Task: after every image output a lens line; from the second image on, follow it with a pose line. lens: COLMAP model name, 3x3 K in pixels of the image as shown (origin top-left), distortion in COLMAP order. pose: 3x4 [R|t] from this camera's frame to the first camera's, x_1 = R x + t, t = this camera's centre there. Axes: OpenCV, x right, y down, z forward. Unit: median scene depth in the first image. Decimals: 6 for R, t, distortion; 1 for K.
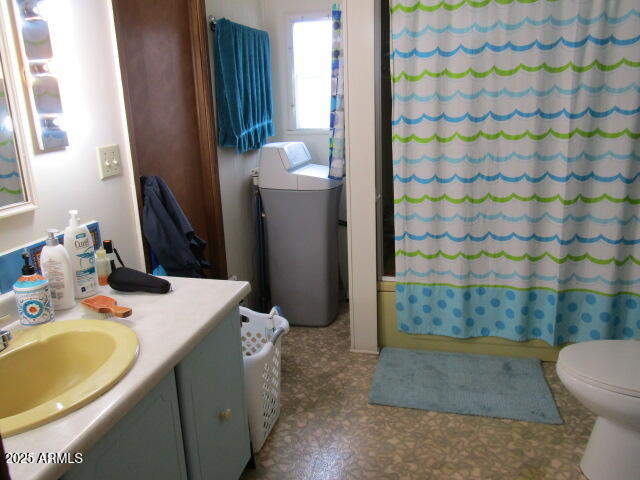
lens RADIAL K [[495.5, 0, 316.1], [0, 495.5, 238.6], [0, 0, 1]] dist [0.000418, -0.023068]
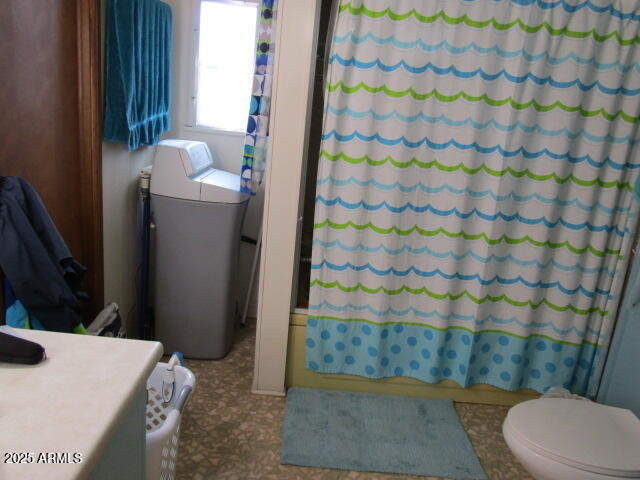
lens RADIAL K [[495.5, 0, 319.0], [0, 495.5, 246.9], [0, 0, 1]] dist [0.000418, -0.023068]
pose [[0.960328, 0.060051, 0.272330, -0.077842], [-0.066075, 0.997730, 0.012999, -0.051915], [-0.270931, -0.030478, 0.962116, 0.155893]]
